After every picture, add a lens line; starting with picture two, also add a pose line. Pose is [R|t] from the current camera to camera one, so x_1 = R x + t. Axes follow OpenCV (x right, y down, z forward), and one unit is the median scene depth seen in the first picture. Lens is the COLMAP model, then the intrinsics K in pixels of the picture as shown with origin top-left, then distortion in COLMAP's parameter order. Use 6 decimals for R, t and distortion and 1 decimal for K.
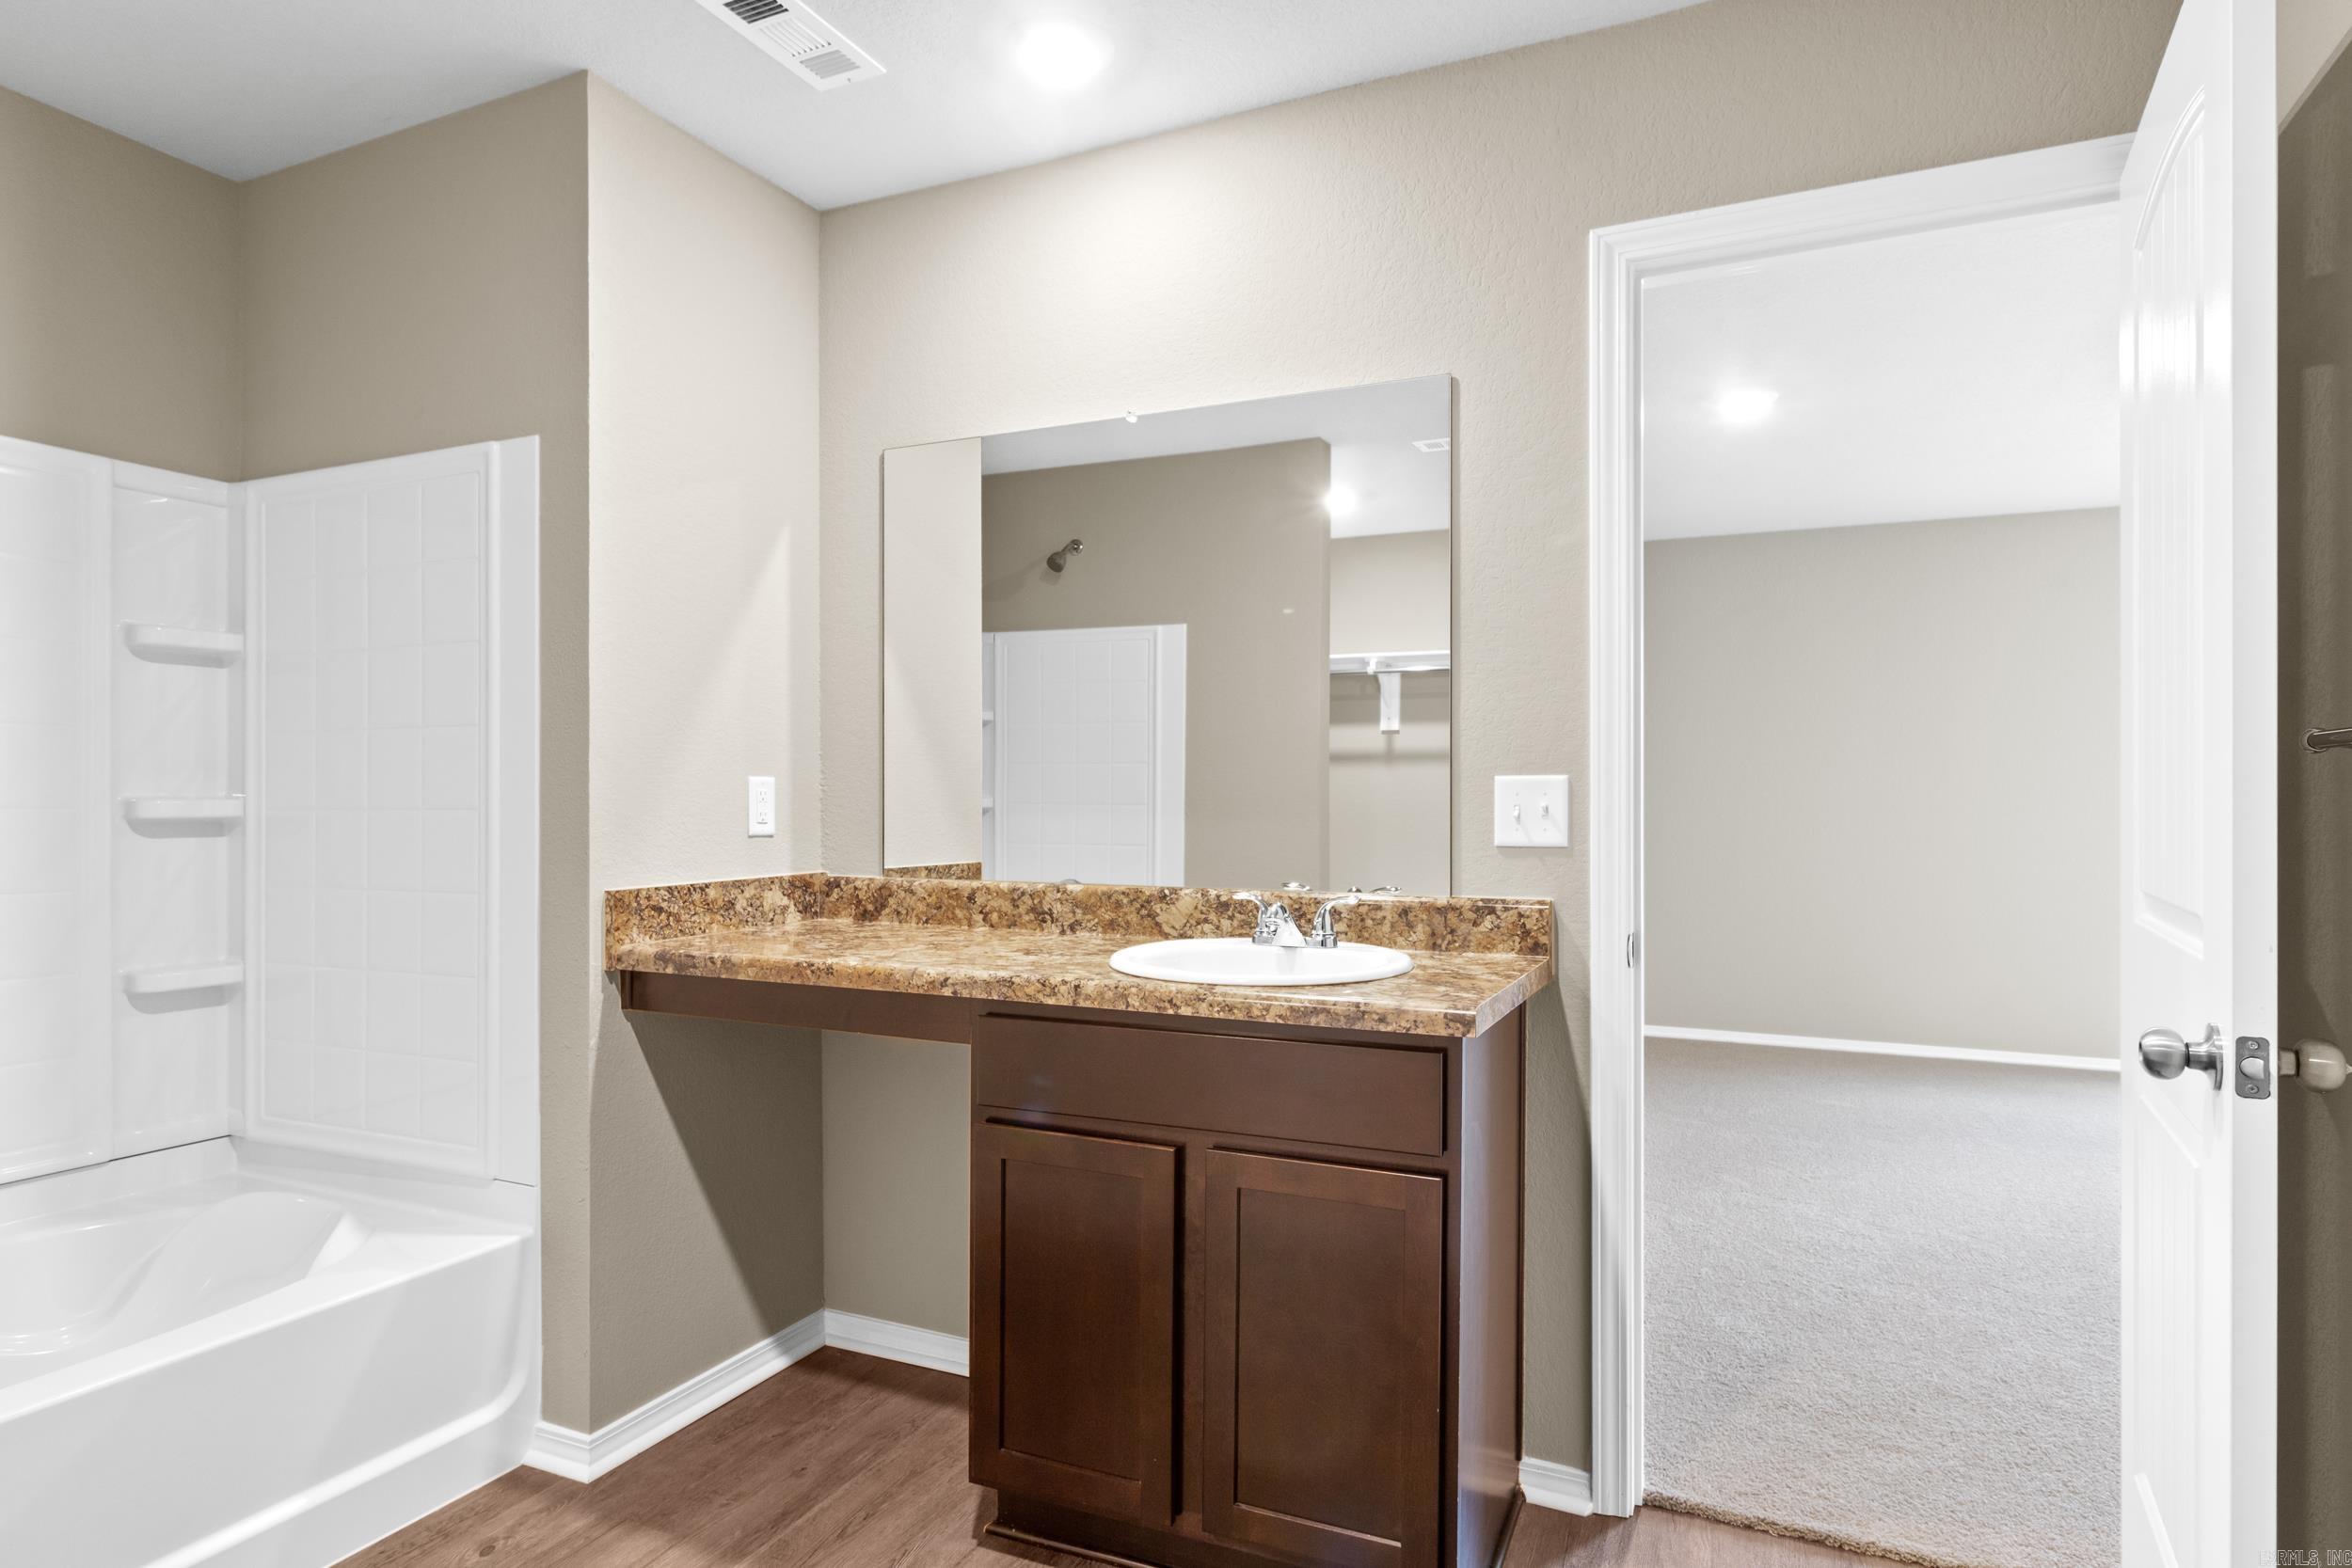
lens RADIAL K [[1290.1, 0, 1196.2], [0, 1290.1, 797.7], [0, 0, 1]] dist [-0.000040, 0.000489]
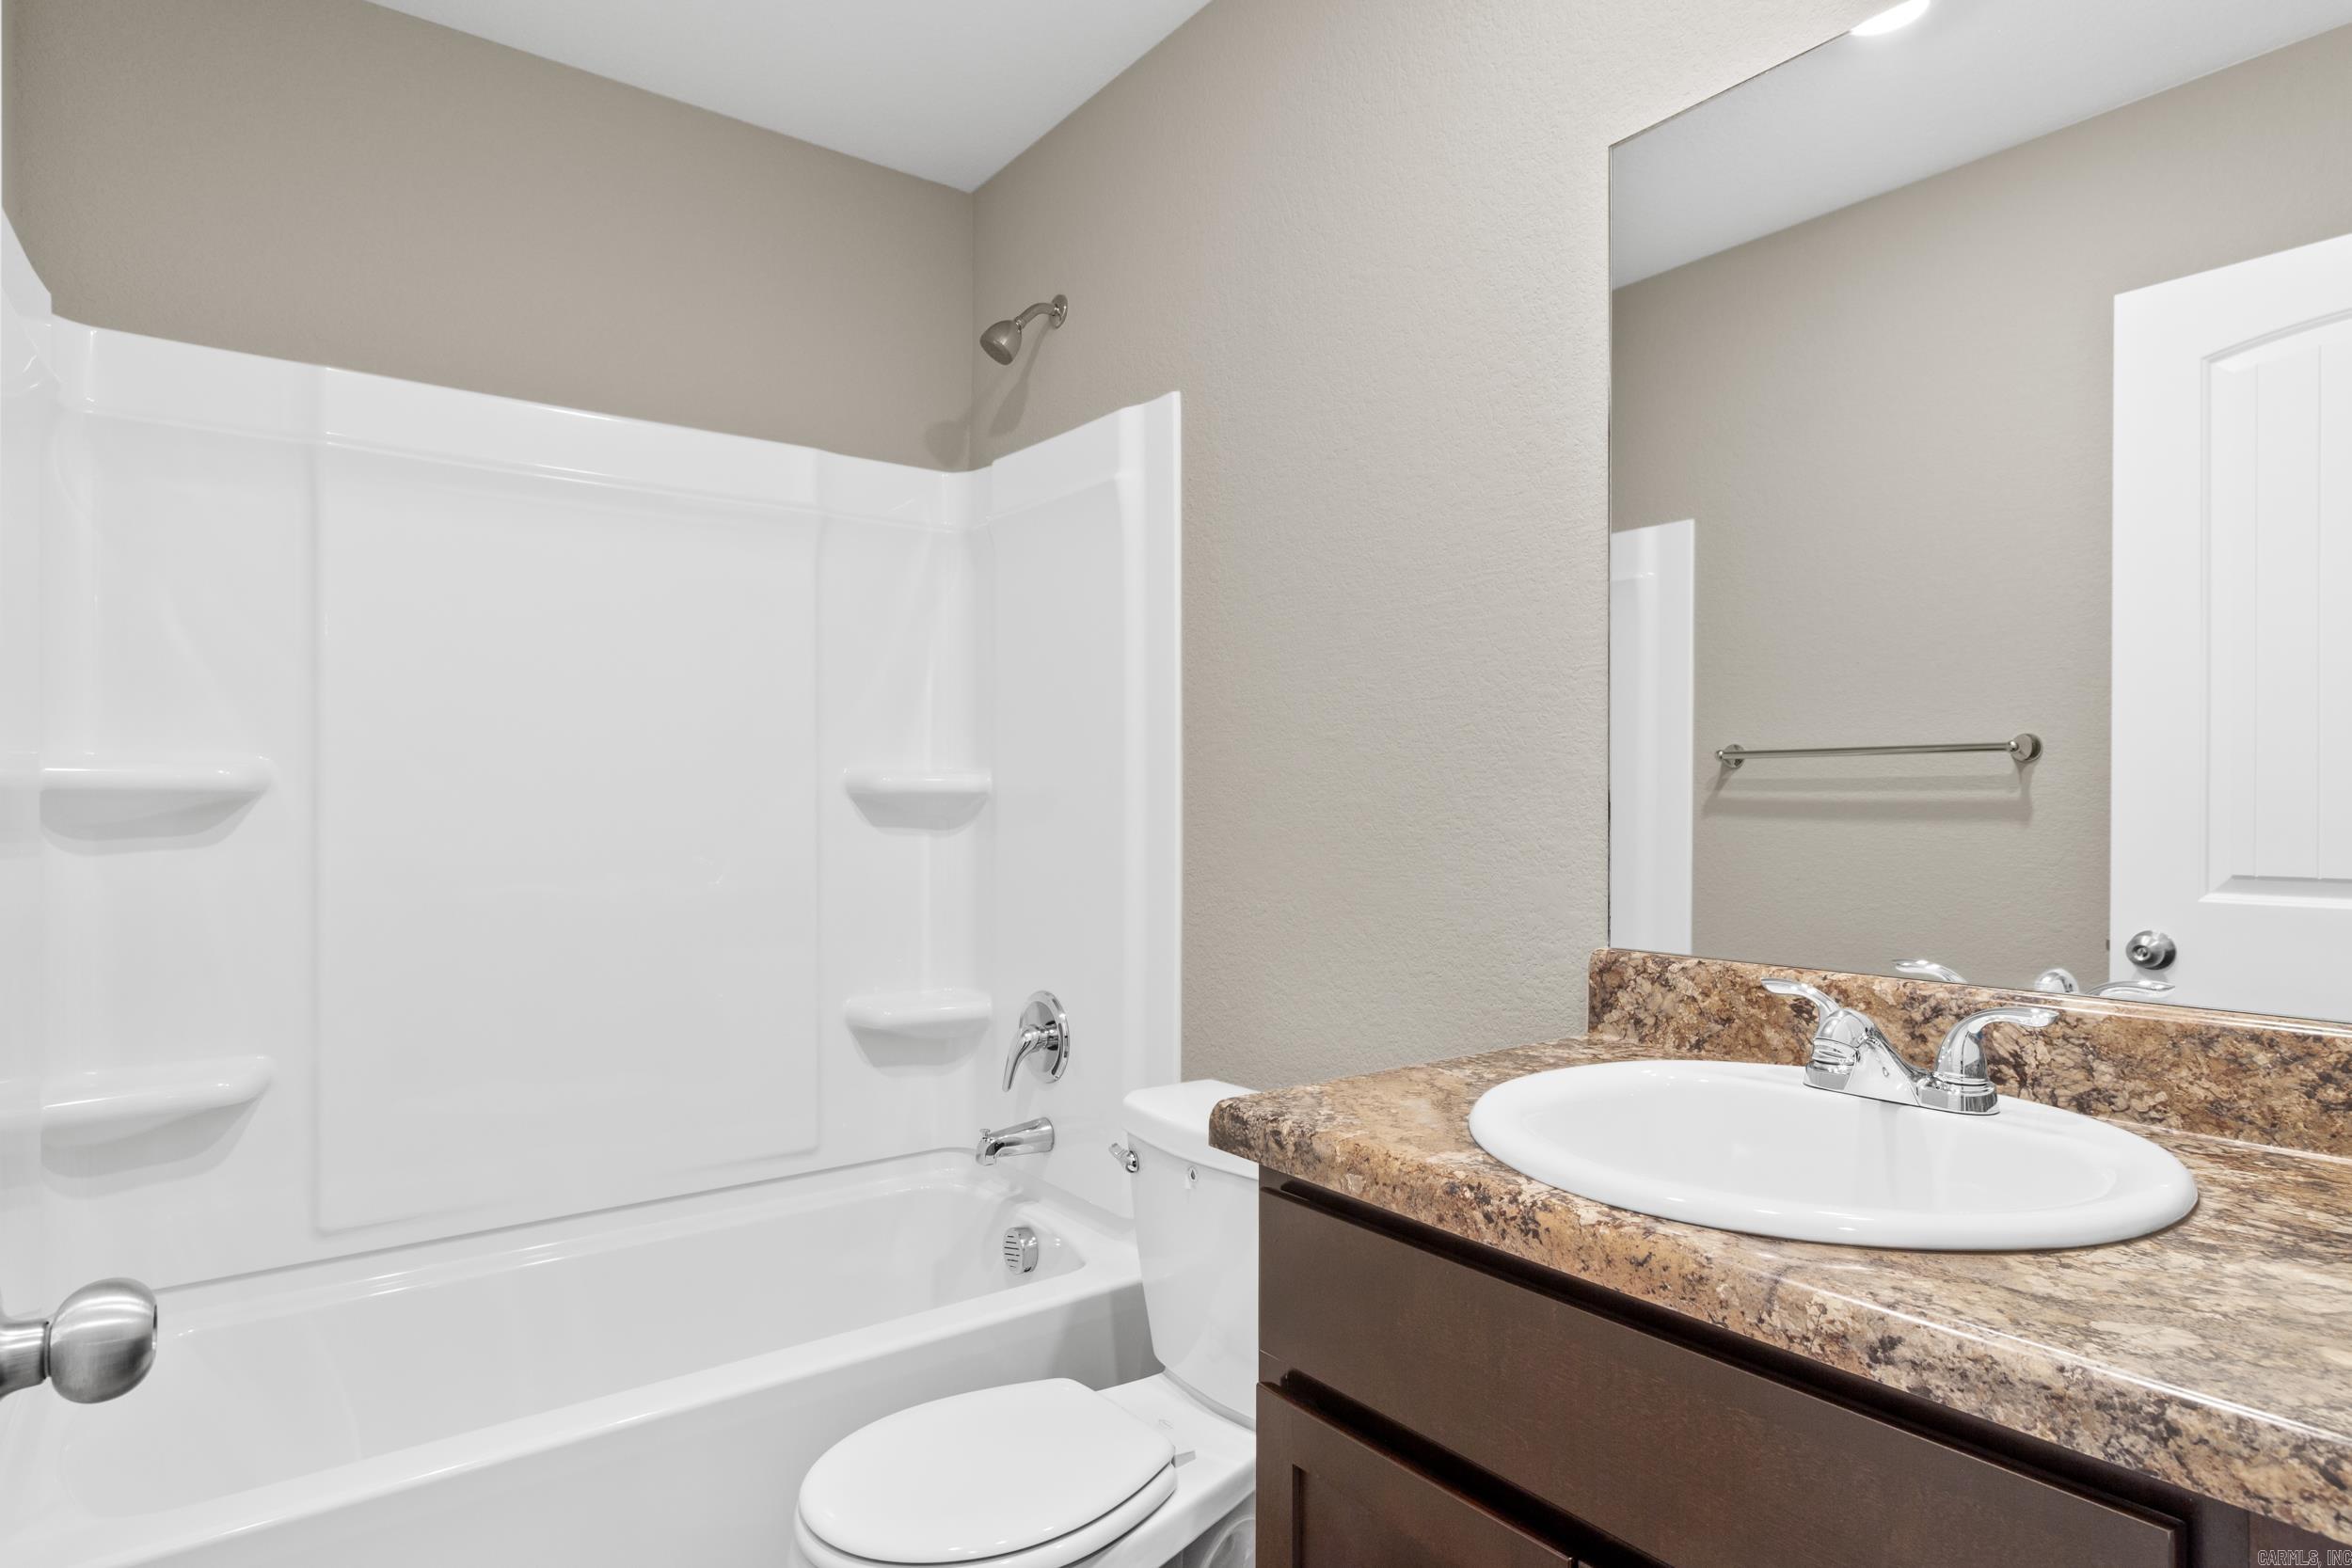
lens RADIAL K [[1290.1, 0, 1196.2], [0, 1290.1, 797.7], [0, 0, 1]] dist [-0.000040, 0.000489]
pose [[0.886234, -0.003457, -0.463226, -0.156158], [0.005110, 0.999984, 0.002313, -0.001789], [0.463210, -0.004417, 0.886237, 0.489408]]
